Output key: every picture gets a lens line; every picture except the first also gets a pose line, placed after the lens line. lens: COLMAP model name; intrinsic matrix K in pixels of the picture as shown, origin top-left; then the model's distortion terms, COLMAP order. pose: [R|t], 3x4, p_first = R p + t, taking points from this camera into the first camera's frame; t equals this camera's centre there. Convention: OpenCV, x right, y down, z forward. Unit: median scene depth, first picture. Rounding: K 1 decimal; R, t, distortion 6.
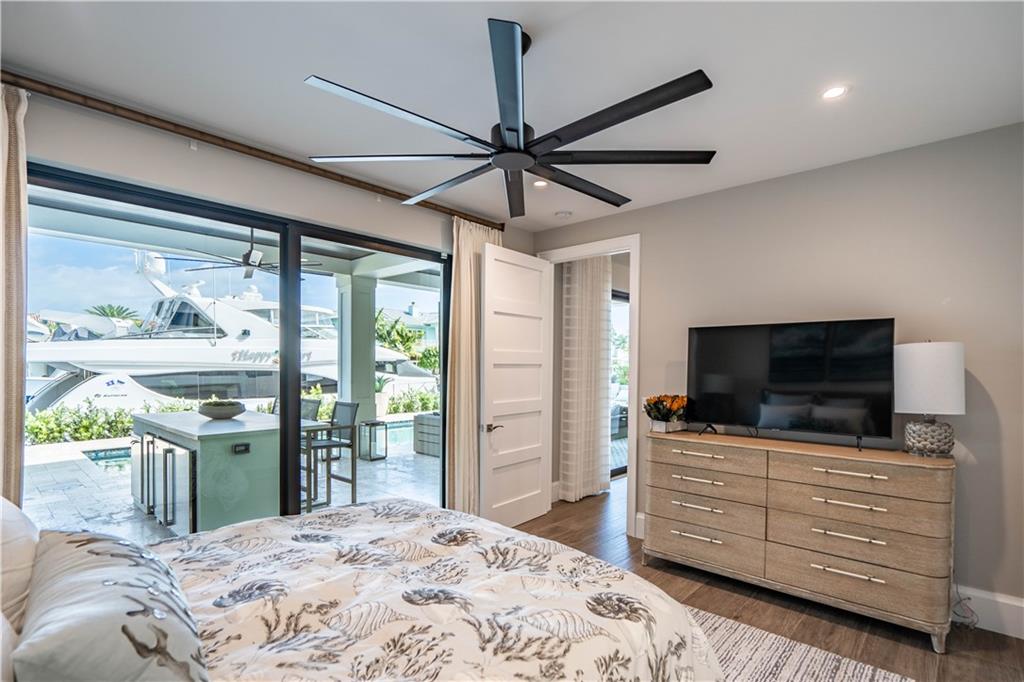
lens RADIAL K [[486.7, 0, 515.5], [0, 486.7, 366.0], [0, 0, 1]] dist [0.001717, 0.000255]
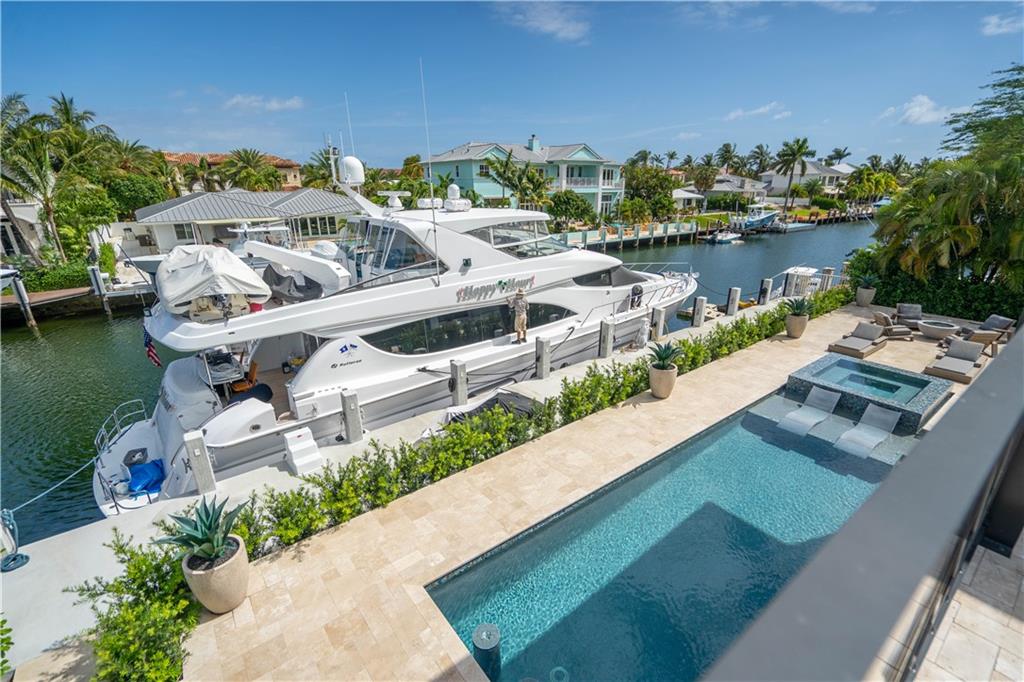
lens RADIAL K [[459.2, 0, 518.9], [0, 459.2, 351.1], [0, 0, 1]] dist [-0.002476, 0.000052]
pose [[0.987249, 0.048286, -0.151681, -0.280108], [0.007086, 0.938607, 0.344916, -0.151562], [0.159024, -0.341593, 0.926297, 0.217397]]
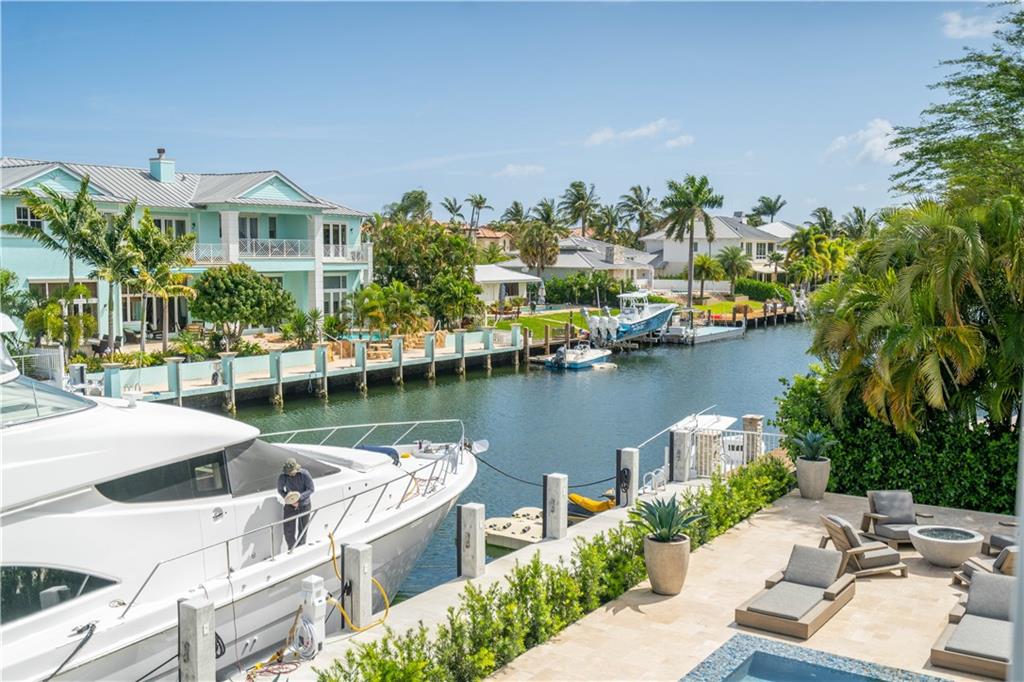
lens RADIAL K [[1002.6, 0, 512.0], [0, 1002.6, 341.0], [0, 0, 1]] dist [0.008270, -0.009730]
pose [[0.987715, -0.014897, 0.155555, -0.165139], [0.001052, 0.996057, 0.088710, -0.141914], [-0.156264, -0.087456, 0.983836, 0.346406]]
